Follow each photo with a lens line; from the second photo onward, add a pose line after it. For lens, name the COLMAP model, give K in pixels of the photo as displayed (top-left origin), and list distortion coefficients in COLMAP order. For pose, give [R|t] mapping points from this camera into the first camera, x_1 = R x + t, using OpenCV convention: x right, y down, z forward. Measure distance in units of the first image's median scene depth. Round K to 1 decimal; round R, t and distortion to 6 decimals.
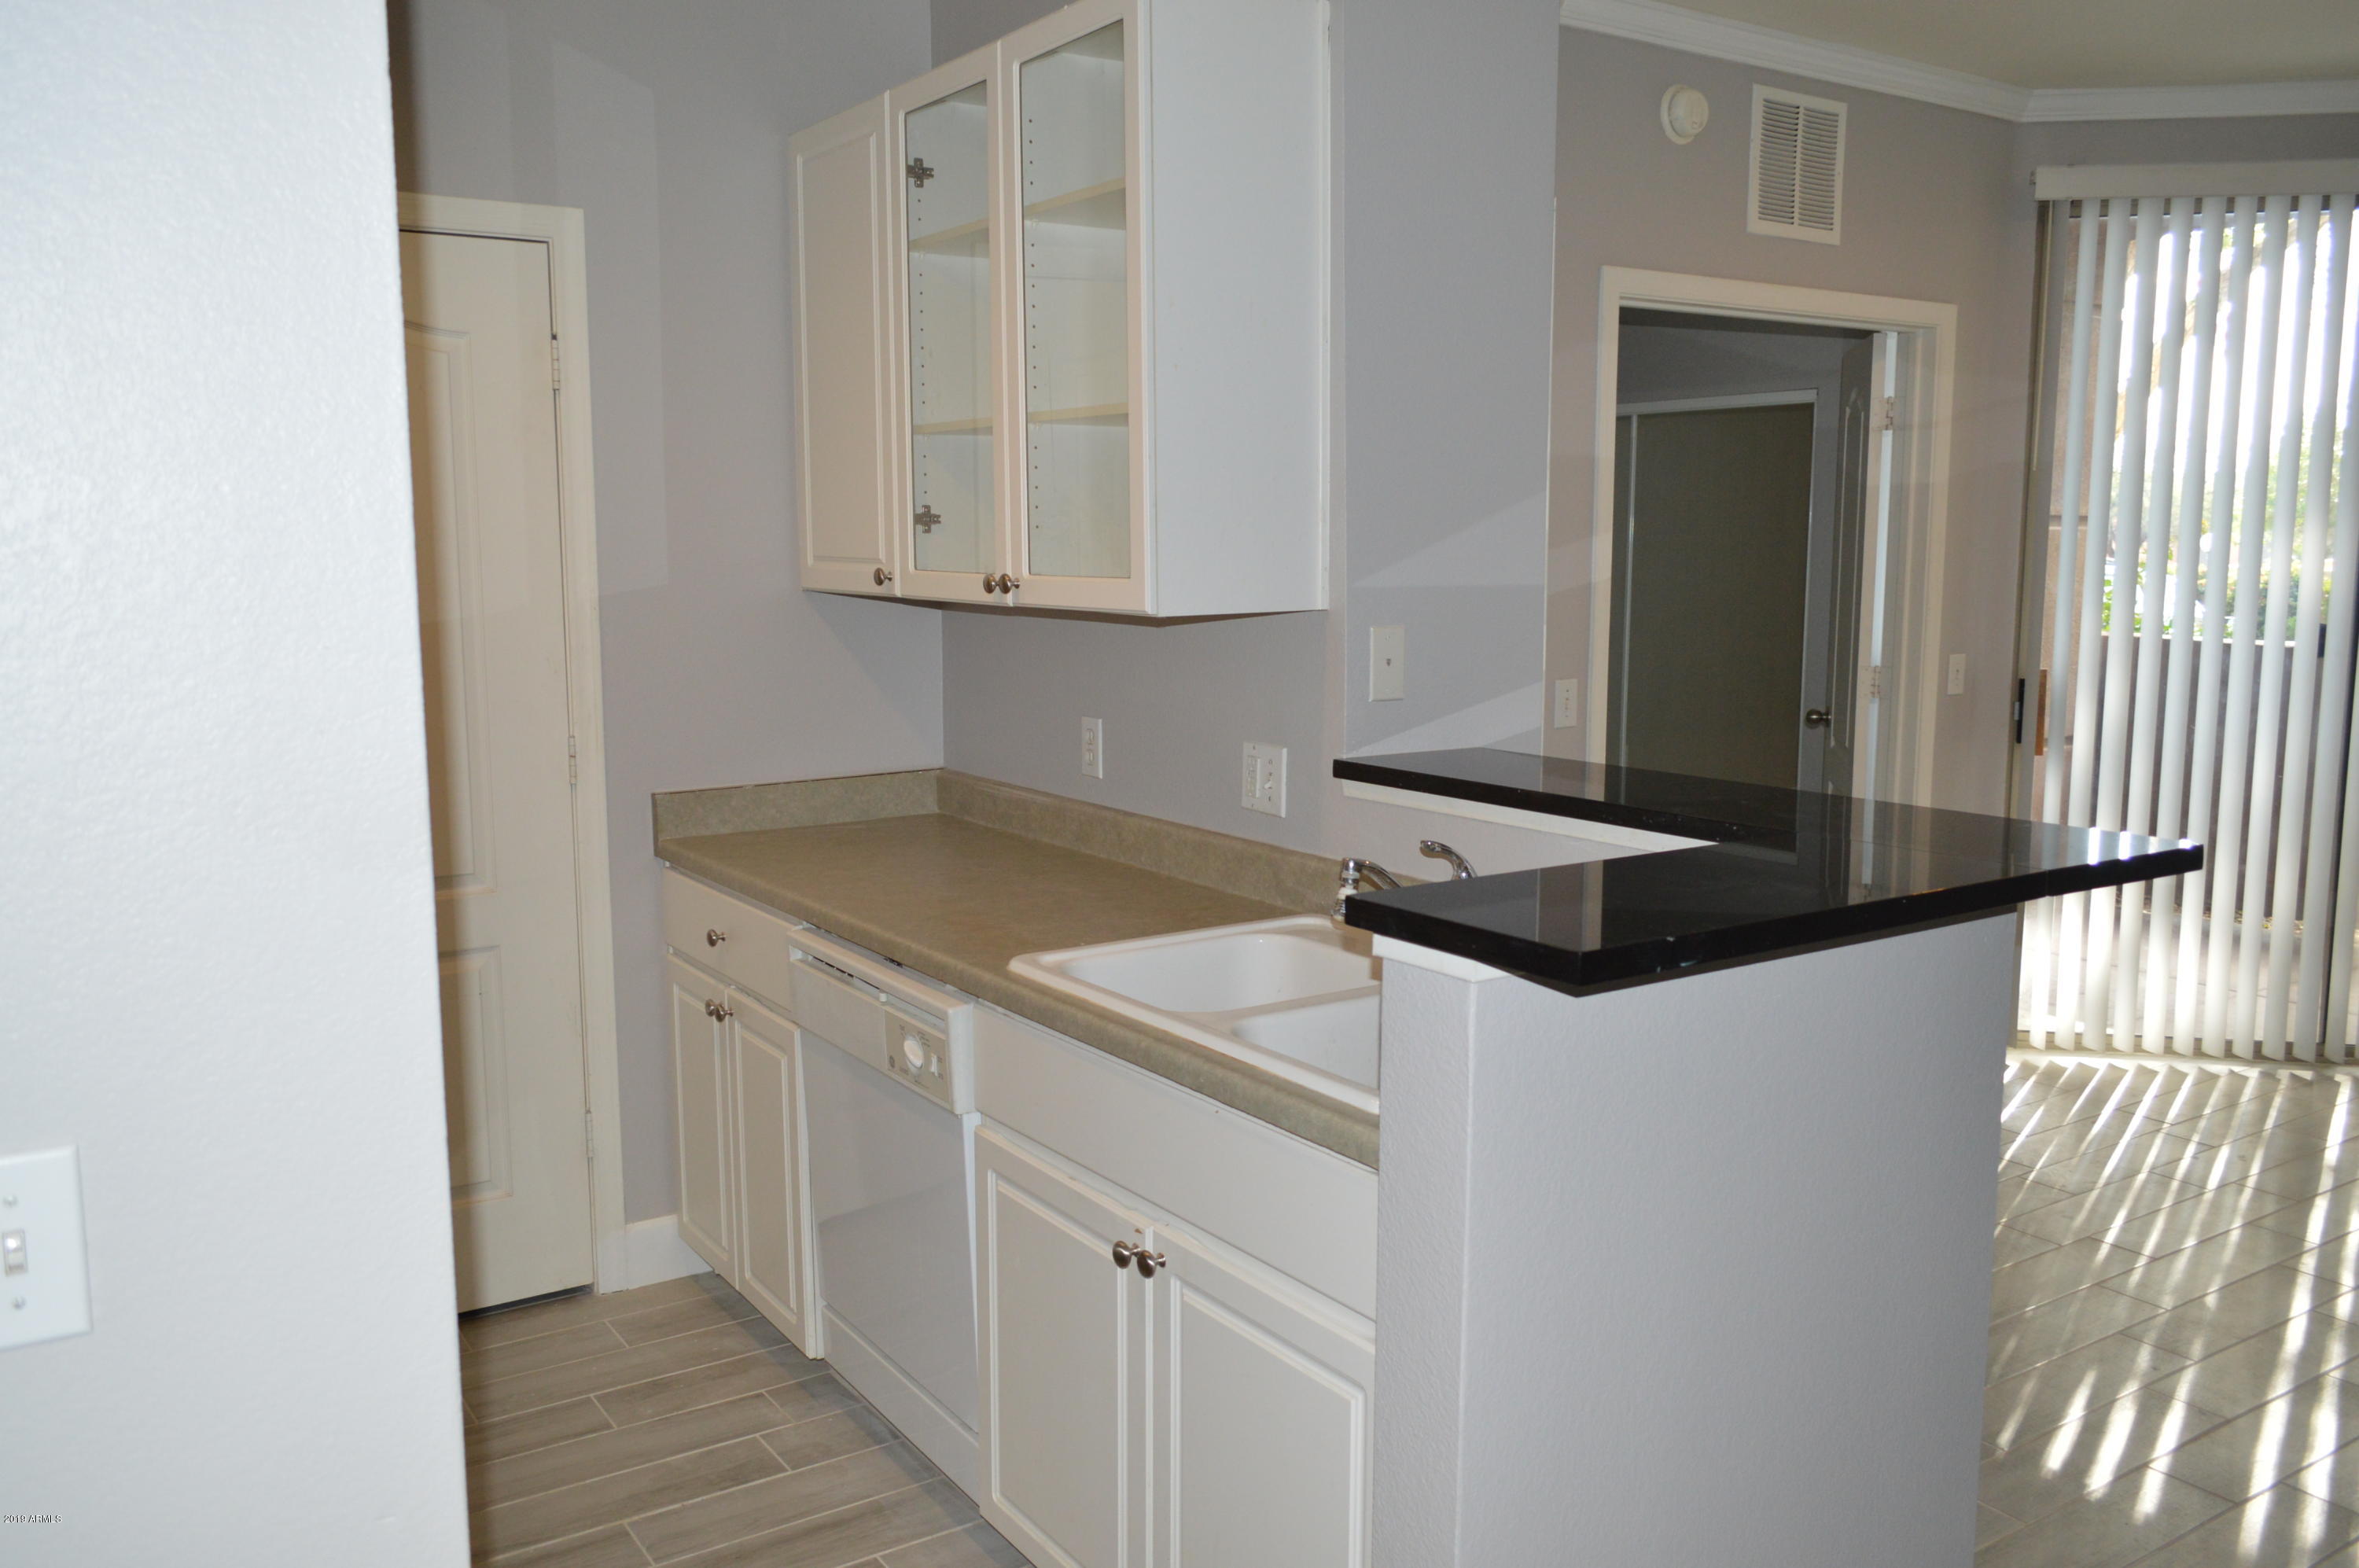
lens RADIAL K [[1861.3, 0, 1191.9], [0, 1861.3, 774.0], [0, 0, 1]] dist [0.001004, 0.025250]
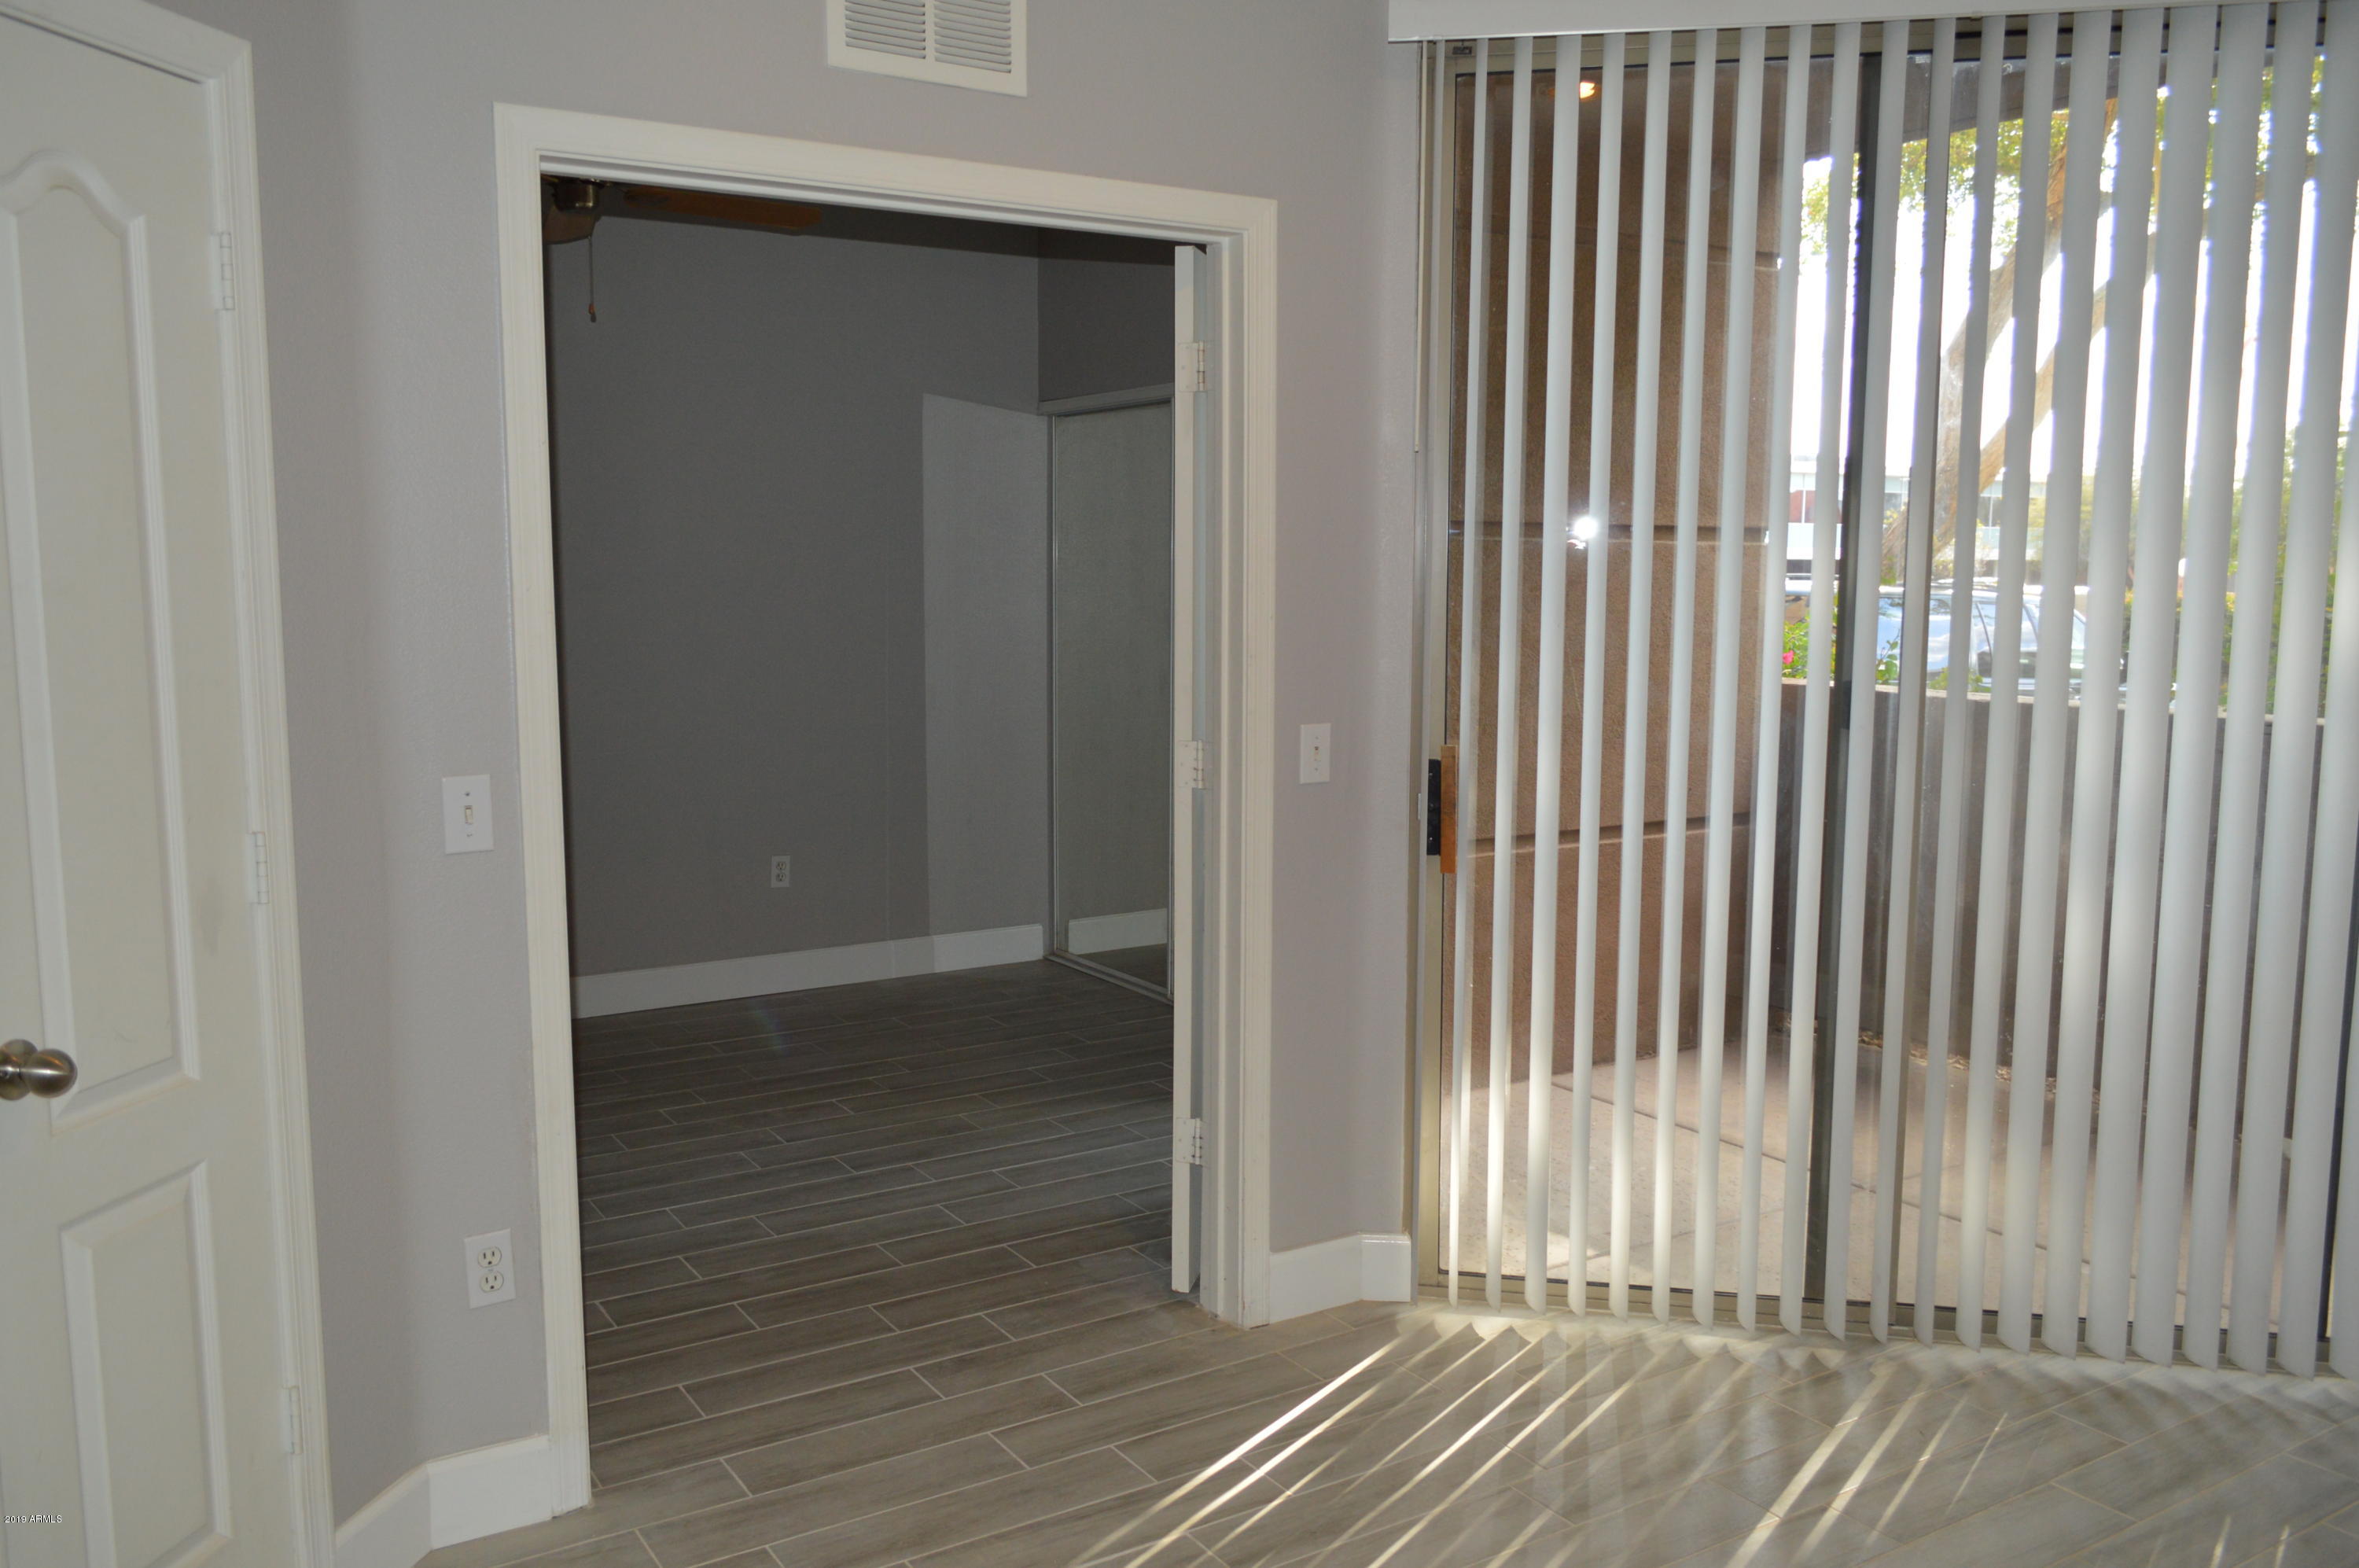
lens RADIAL K [[1861.3, 0, 1164.6], [0, 1861.3, 787.2], [0, 0, 1]] dist [0.001004, 0.025250]
pose [[0.999529, 0.003659, -0.030477, 0.580386], [-0.003807, 0.999981, -0.004791, -0.057485], [0.030459, 0.004904, 0.999524, 0.497830]]
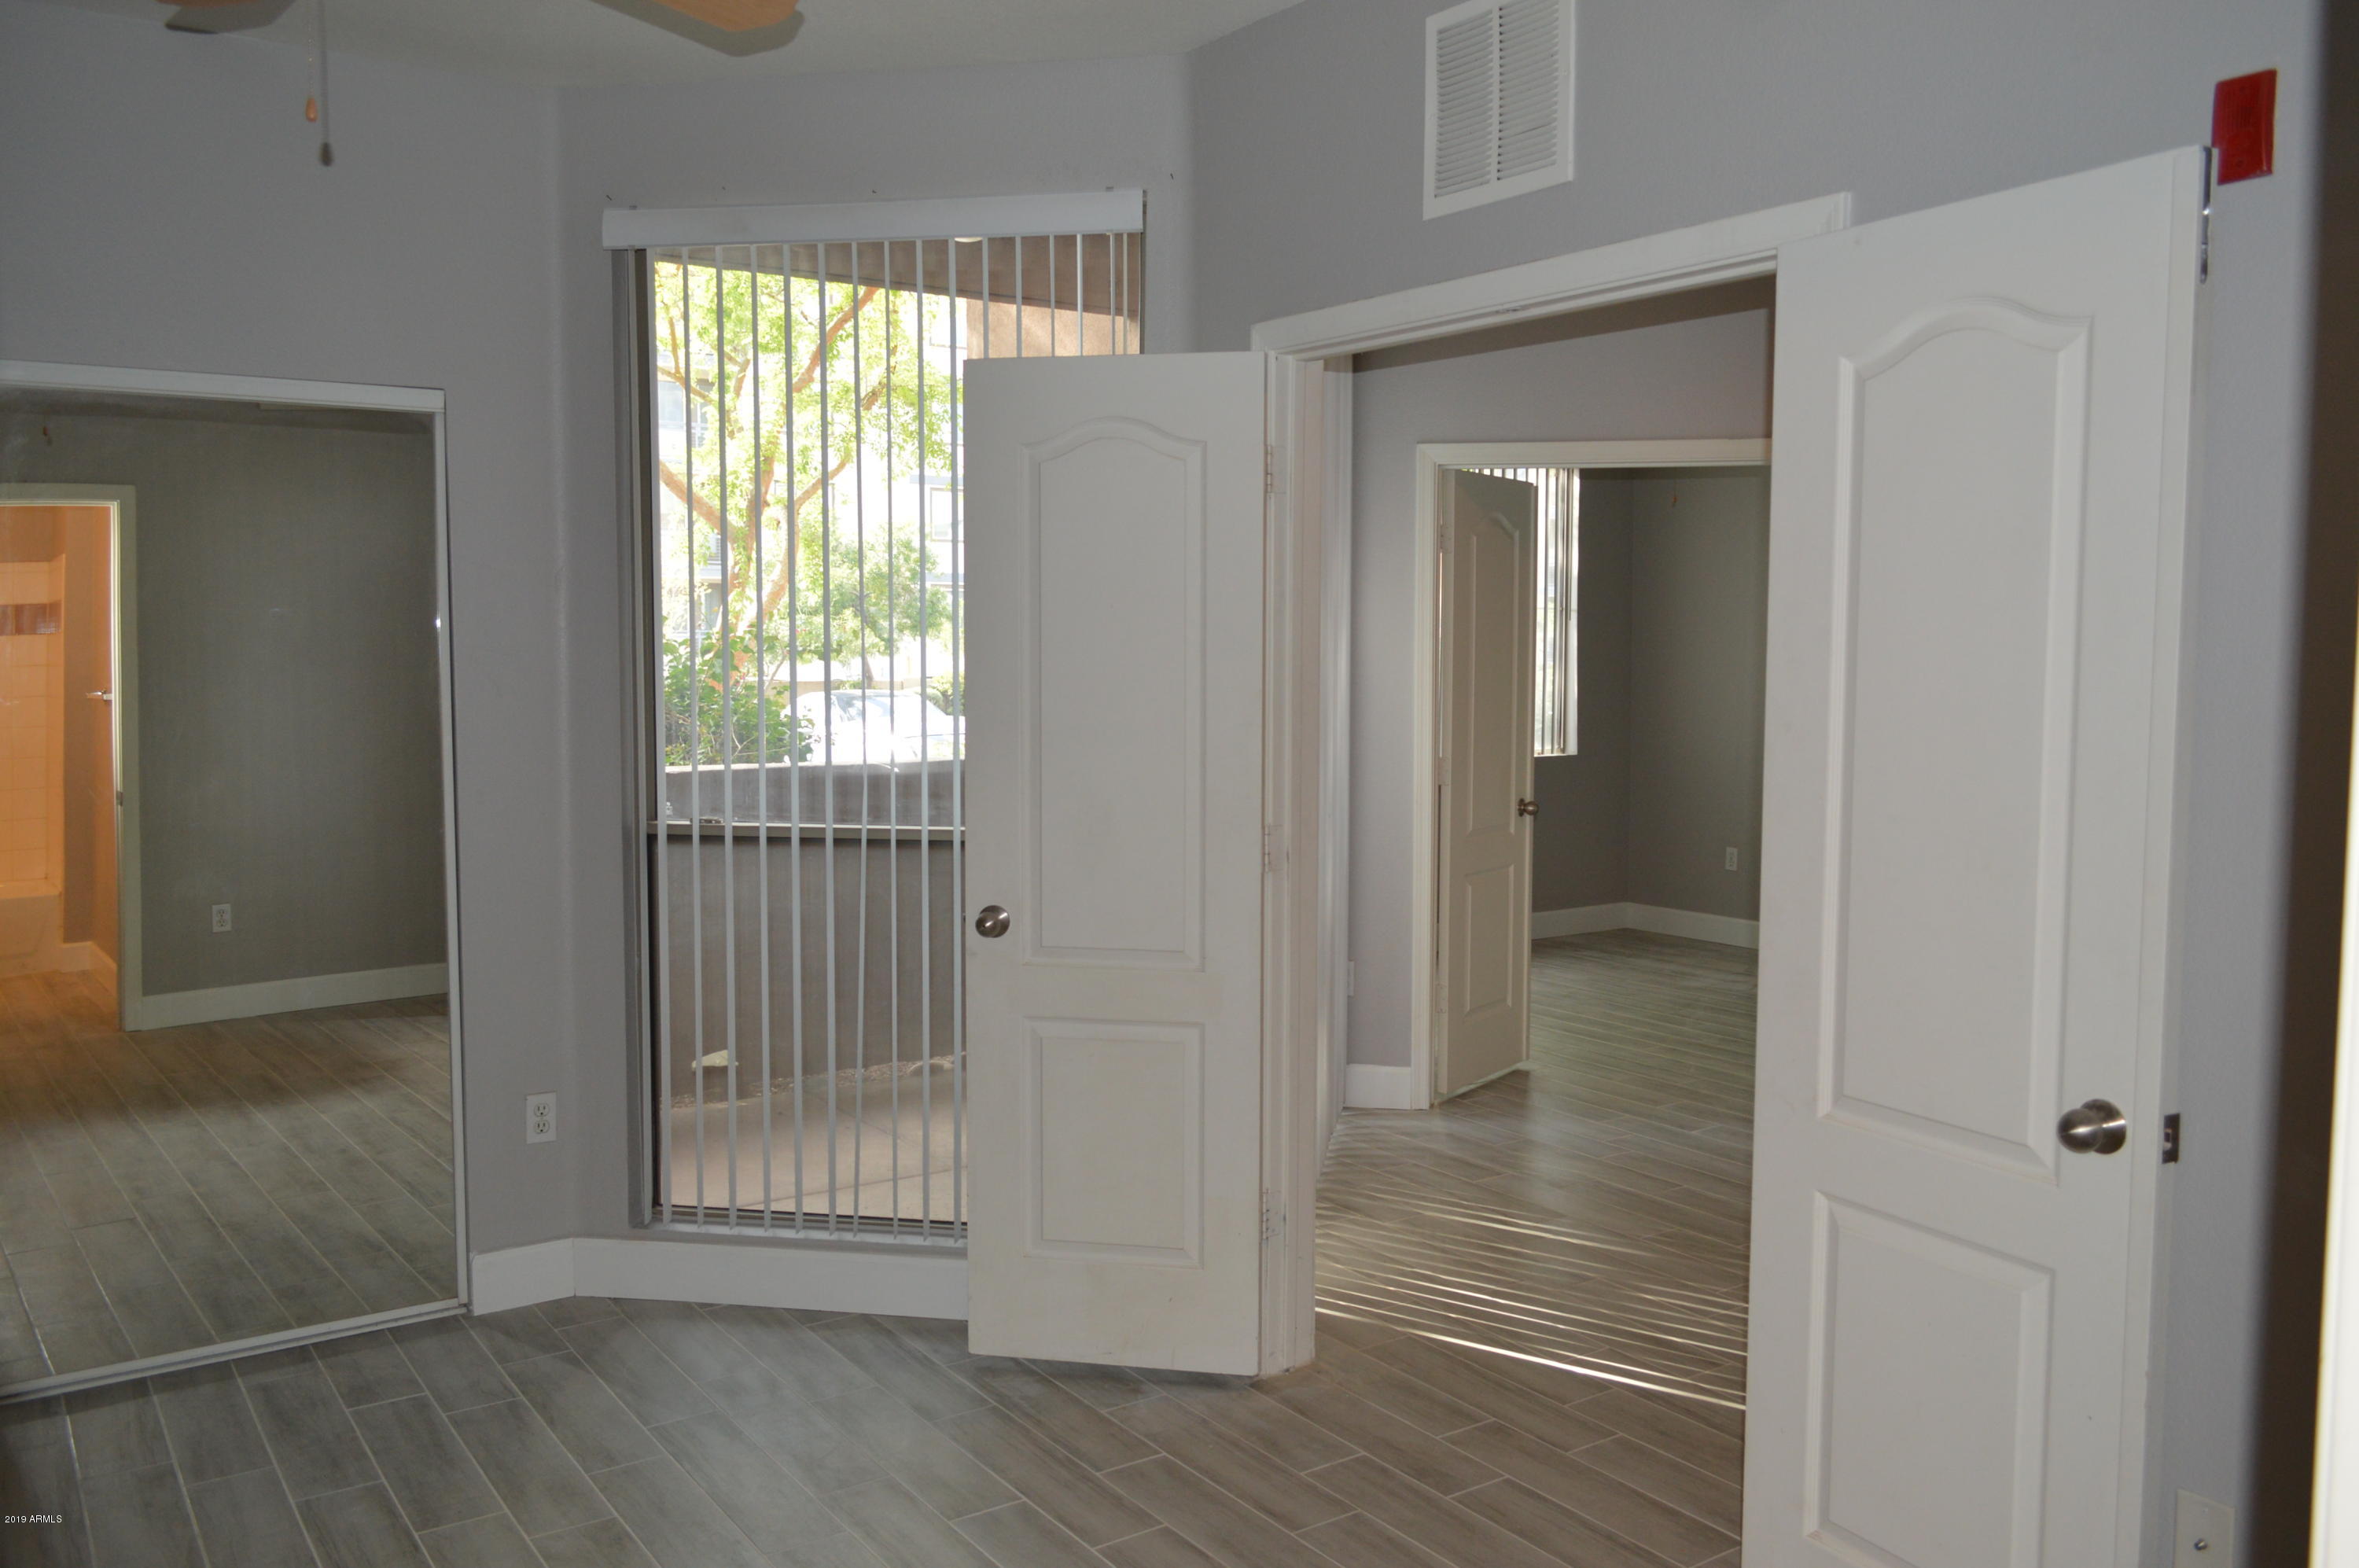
lens RADIAL K [[1861.3, 0, 1180.3], [0, 1861.3, 780.3], [0, 0, 1]] dist [0.001004, 0.025250]
pose [[-0.011321, -0.075768, 0.997061, -0.507874], [0.125402, 0.989145, 0.076591, -0.206063], [-0.992041, 0.125900, -0.001697, 1.579590]]
